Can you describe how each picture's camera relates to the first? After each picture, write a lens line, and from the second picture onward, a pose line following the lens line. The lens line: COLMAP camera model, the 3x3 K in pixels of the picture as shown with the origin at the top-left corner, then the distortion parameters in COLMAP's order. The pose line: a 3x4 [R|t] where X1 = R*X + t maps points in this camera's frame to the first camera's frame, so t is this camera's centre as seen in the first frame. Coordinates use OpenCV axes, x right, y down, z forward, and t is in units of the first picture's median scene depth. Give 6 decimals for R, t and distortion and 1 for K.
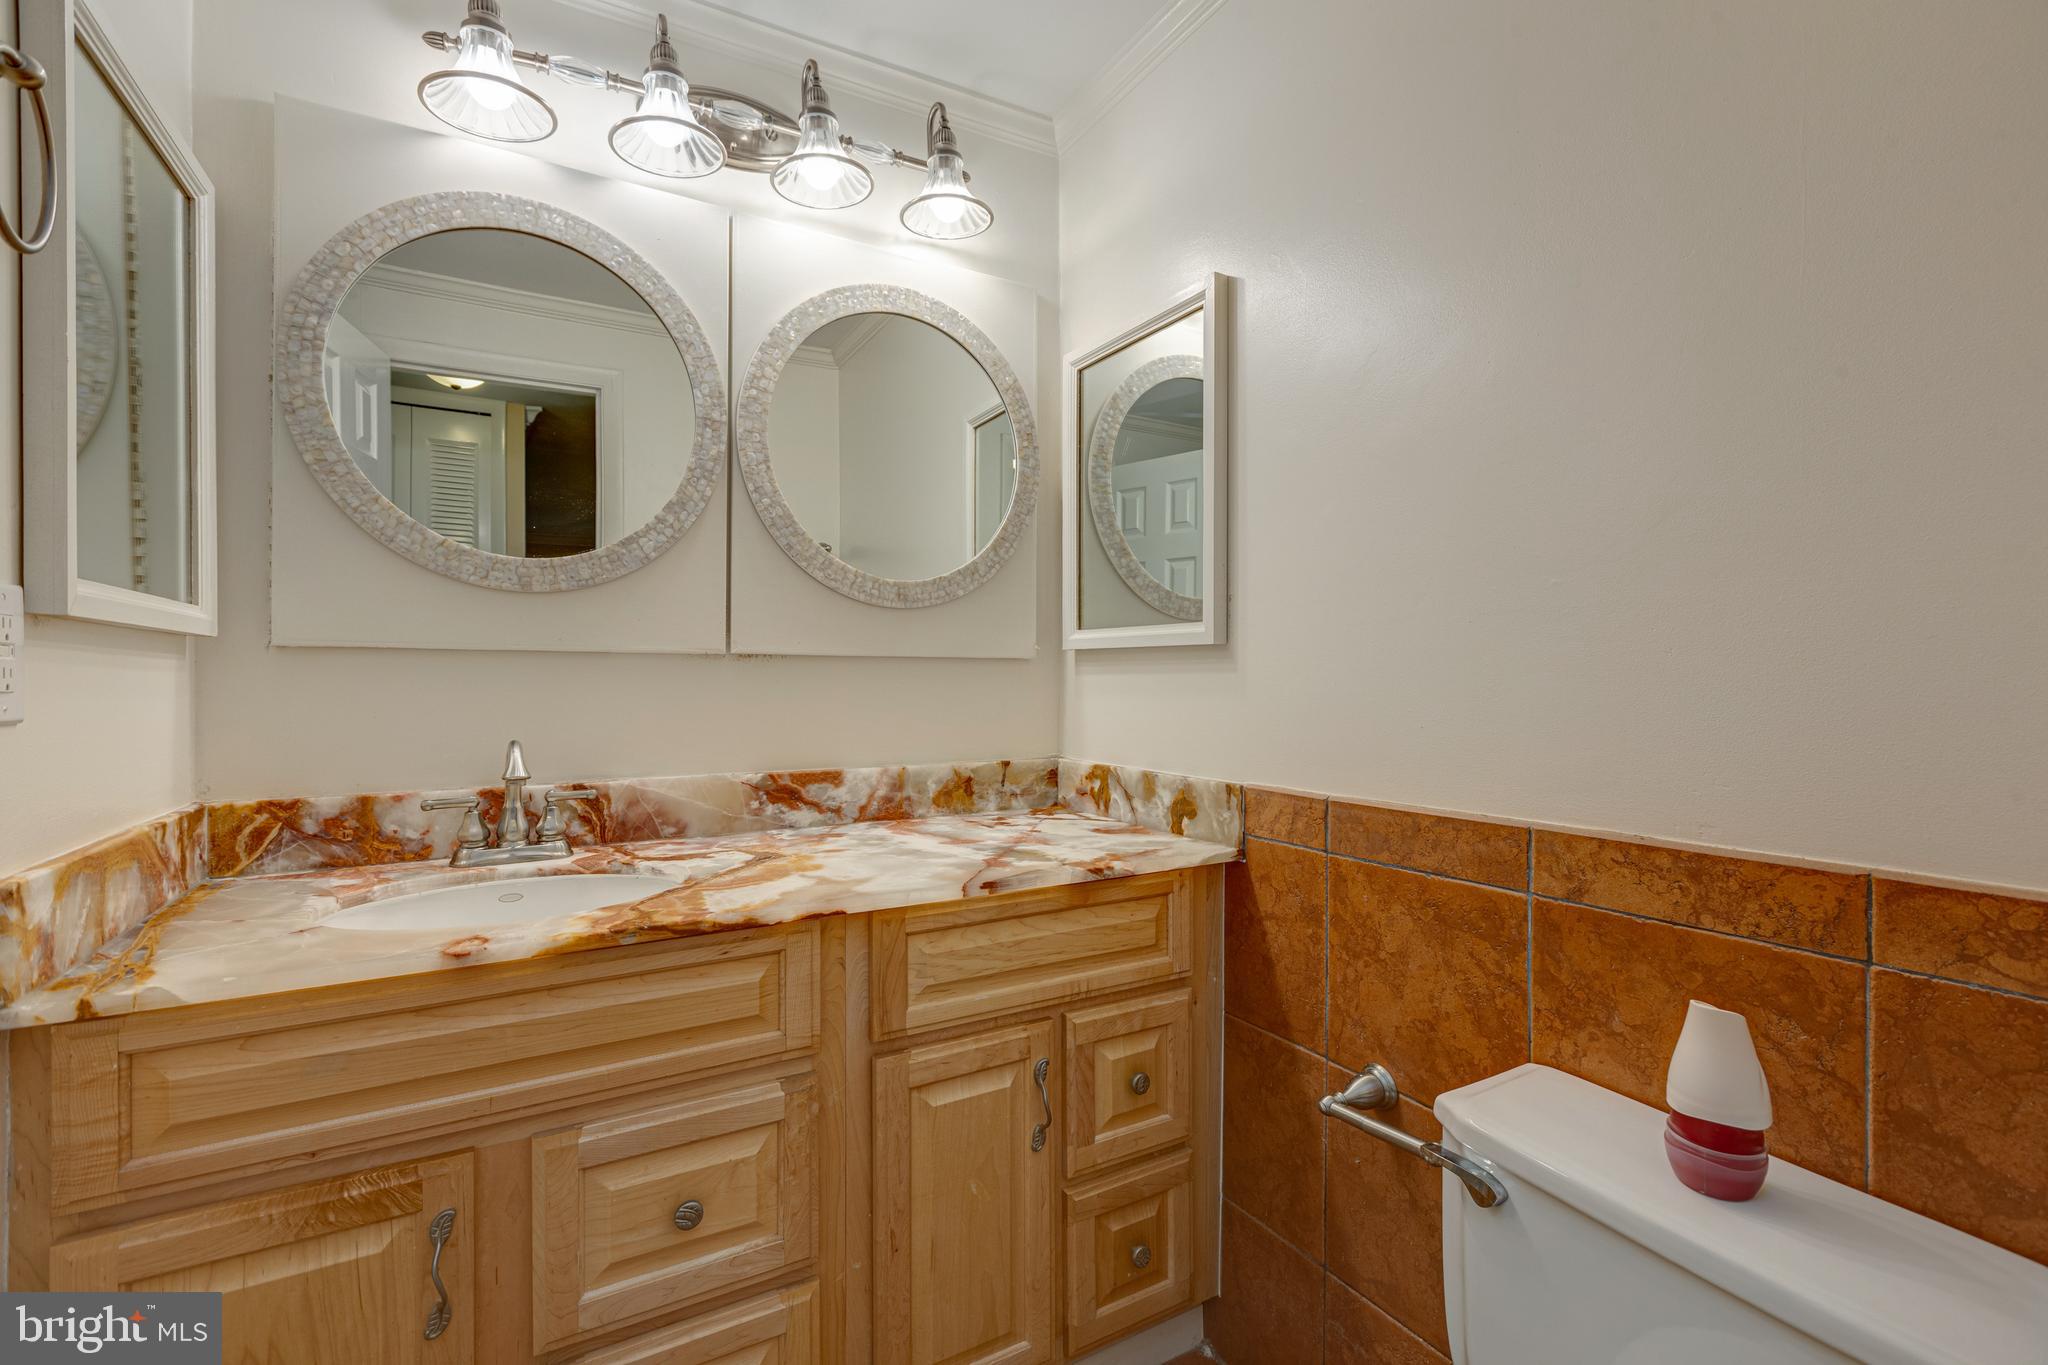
lens RADIAL K [[905.8, 0, 1029.8], [0, 905.8, 679.2], [0, 0, 1]] dist [0.004497, -0.002161]
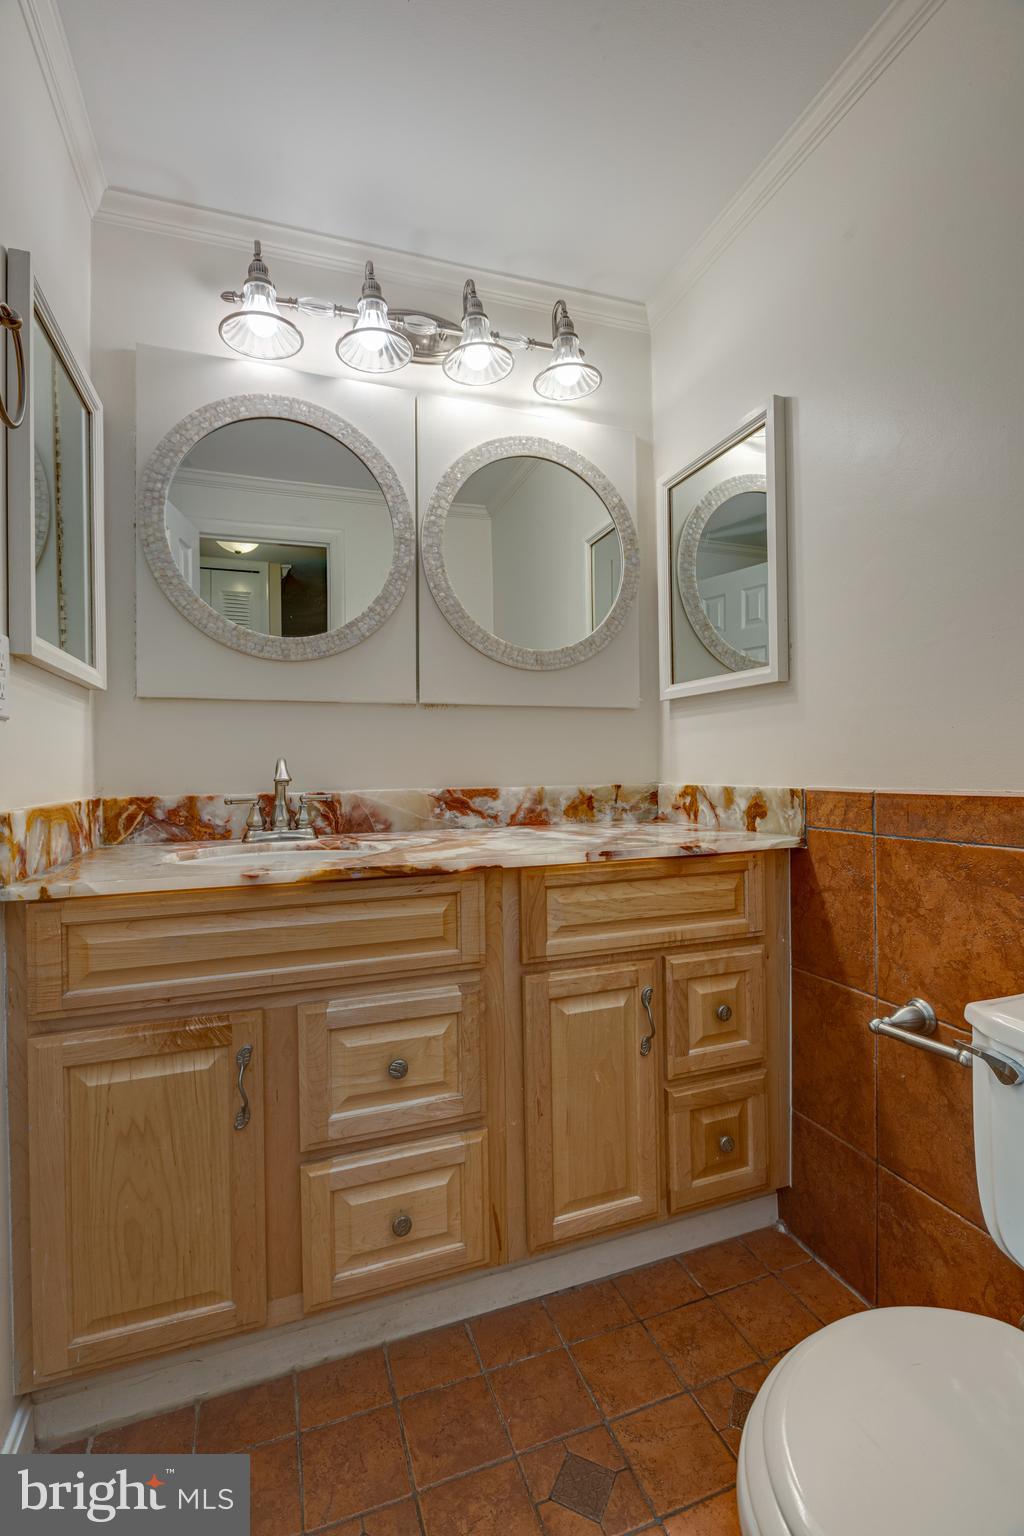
lens RADIAL K [[686.6, 0, 512.1], [0, 686.6, 767.6], [0, 0, 1]] dist [-0.007184, 0.000824]
pose [[0.983551, -0.015022, -0.180007, 0.004098], [0.013859, 0.999874, -0.007714, 0.099064], [0.180100, 0.005092, 0.983635, -0.033810]]
